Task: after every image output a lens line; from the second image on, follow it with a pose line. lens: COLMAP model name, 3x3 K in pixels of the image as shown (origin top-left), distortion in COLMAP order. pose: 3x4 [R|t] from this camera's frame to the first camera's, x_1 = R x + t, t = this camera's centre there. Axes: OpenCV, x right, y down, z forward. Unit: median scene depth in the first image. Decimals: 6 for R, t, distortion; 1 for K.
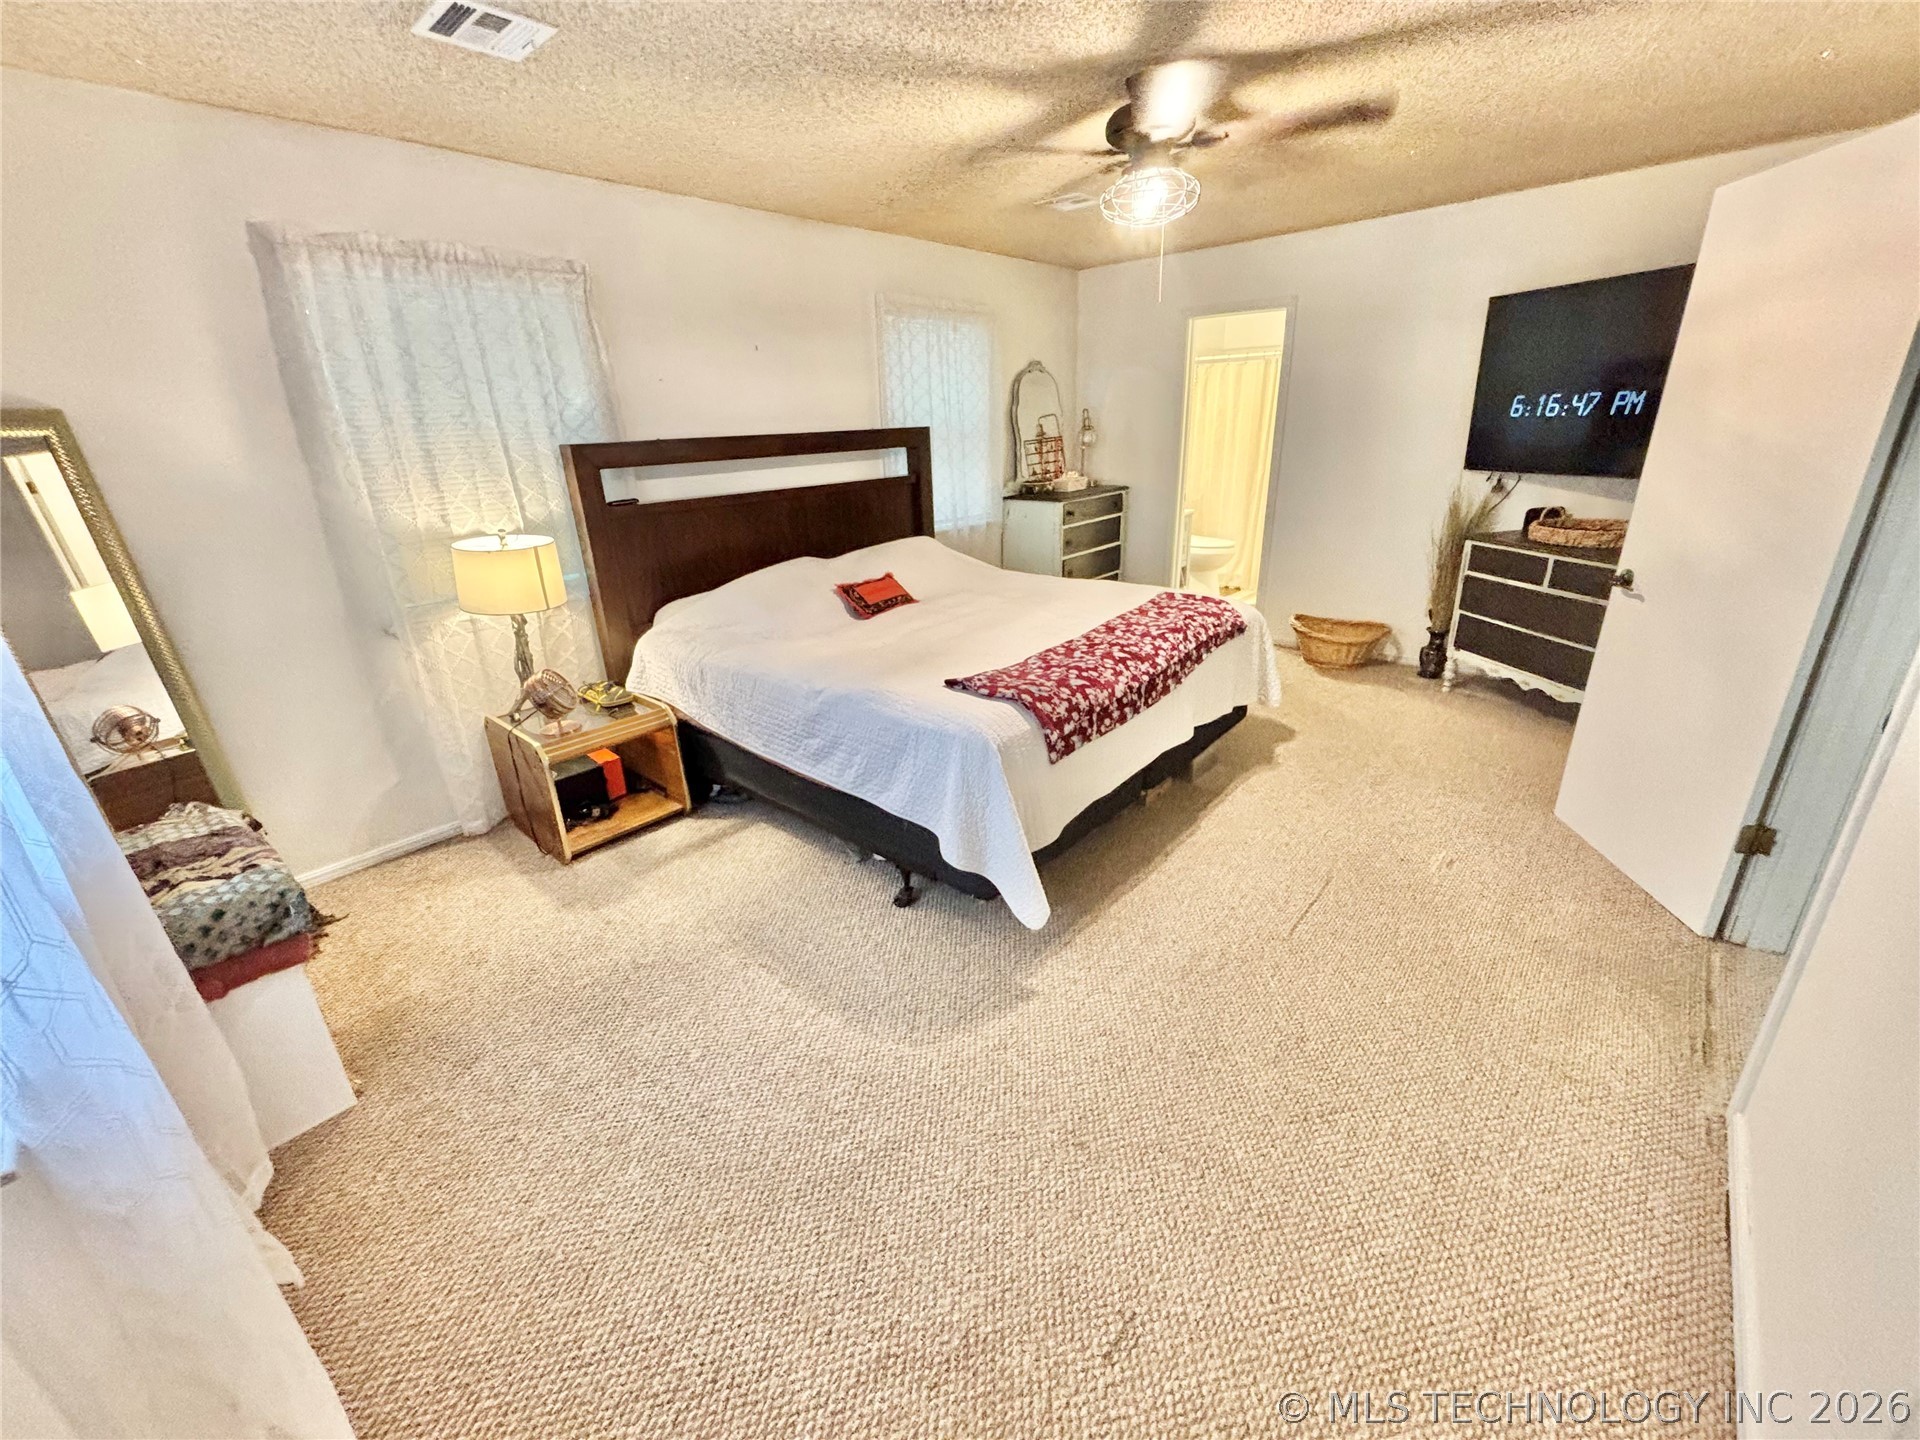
lens RADIAL K [[775.3, 0, 969.1], [0, 775.3, 726.3], [0, 0, 1]] dist [0.000104, 0.000980]
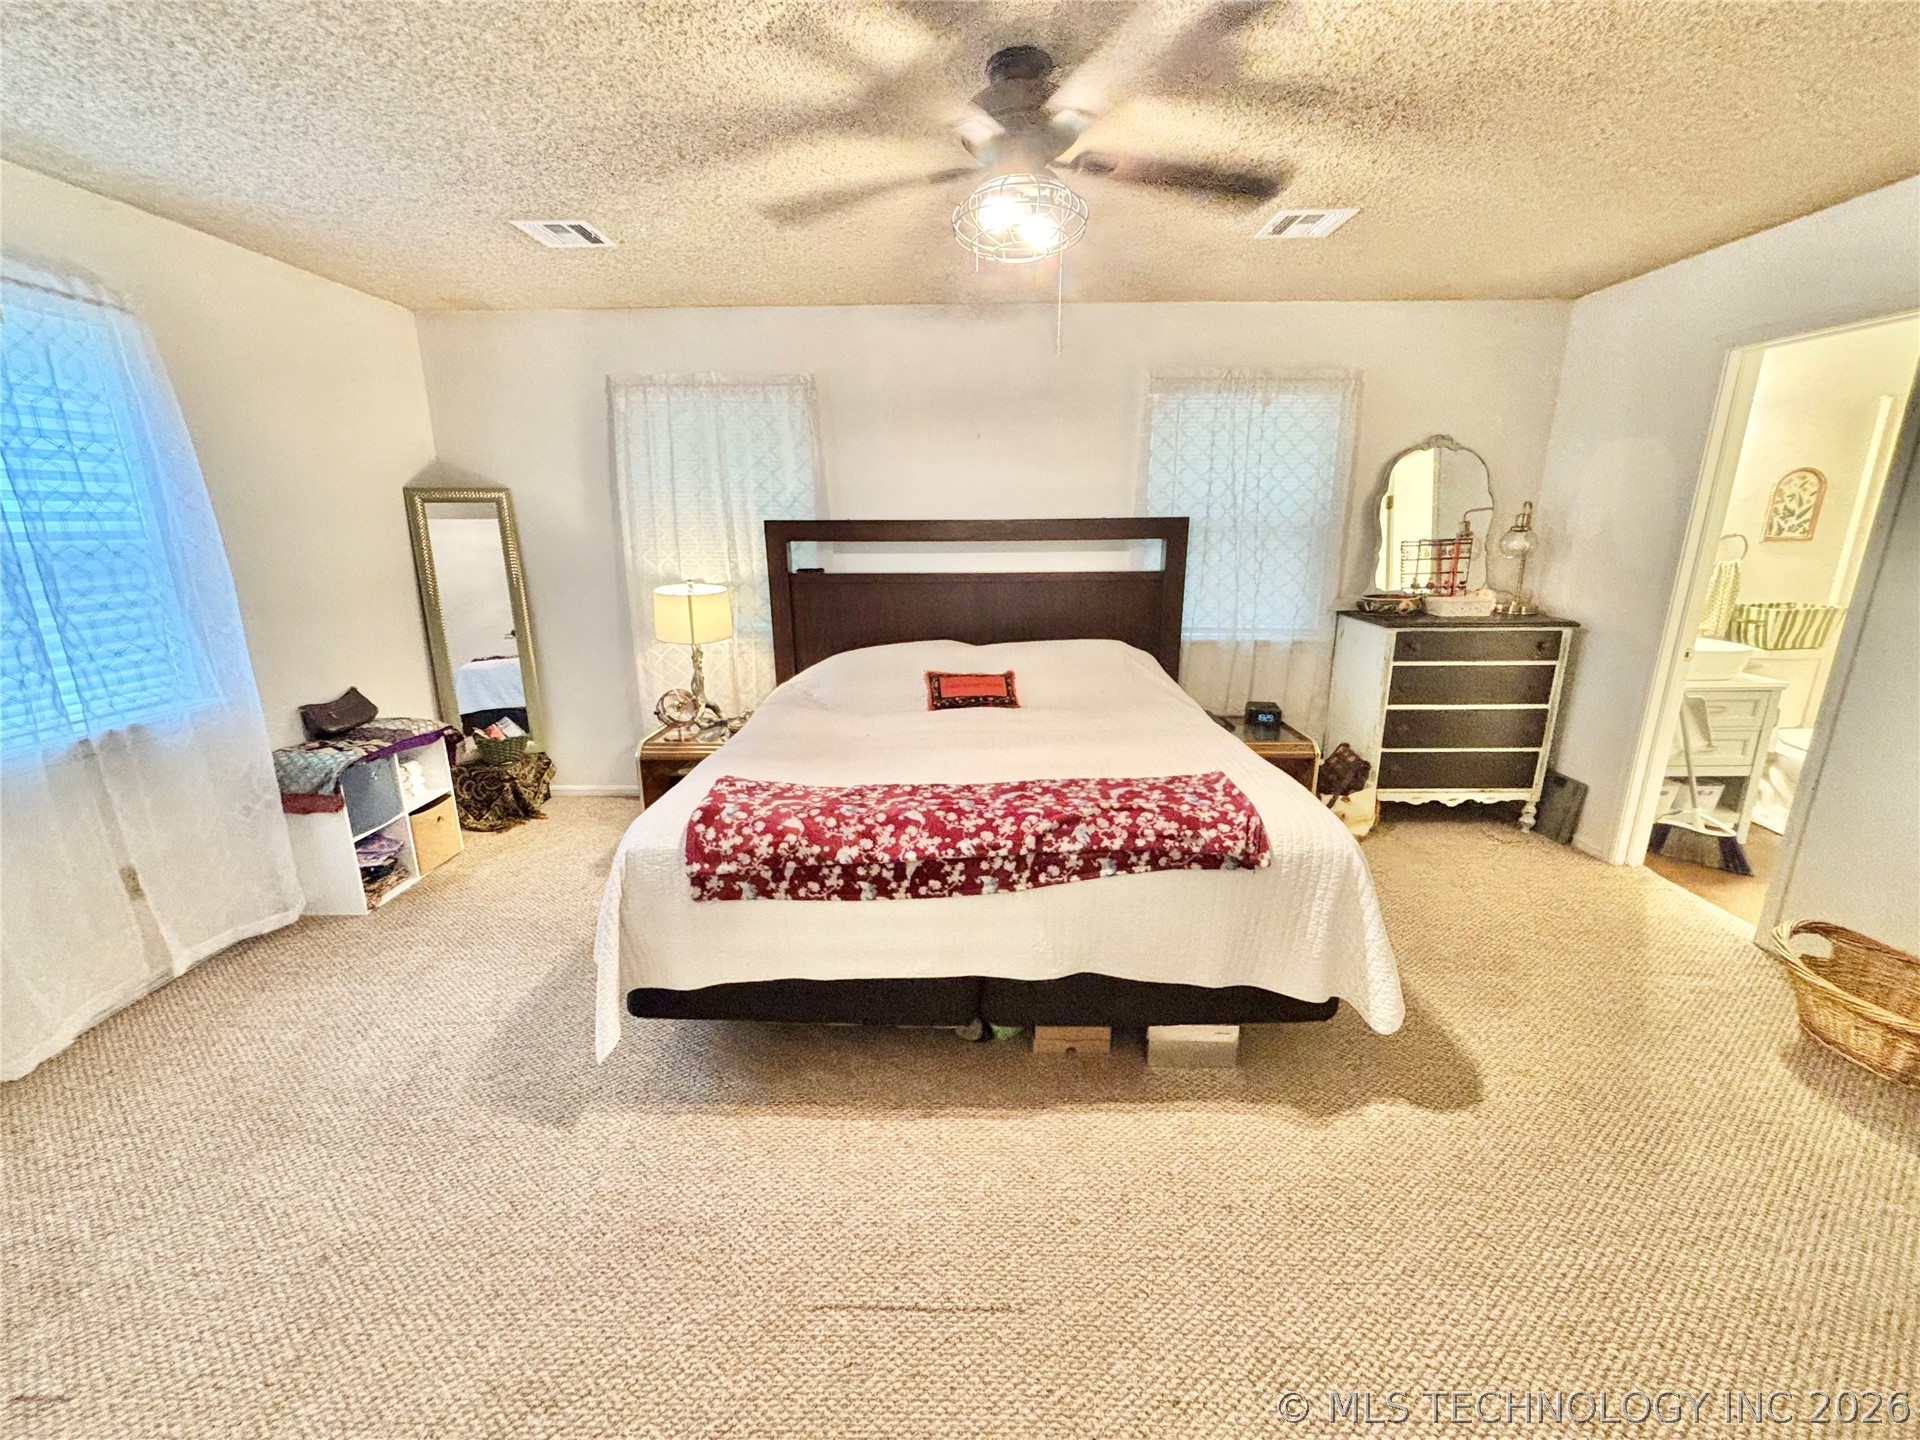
lens RADIAL K [[775.3, 0, 955.6], [0, 775.3, 720.4], [0, 0, 1]] dist [0.000104, 0.000980]
pose [[0.644737, 0.227905, -0.729640, 0.682349], [-0.300329, 0.953286, 0.032380, -0.198574], [0.702935, 0.198256, 0.683065, 0.456991]]
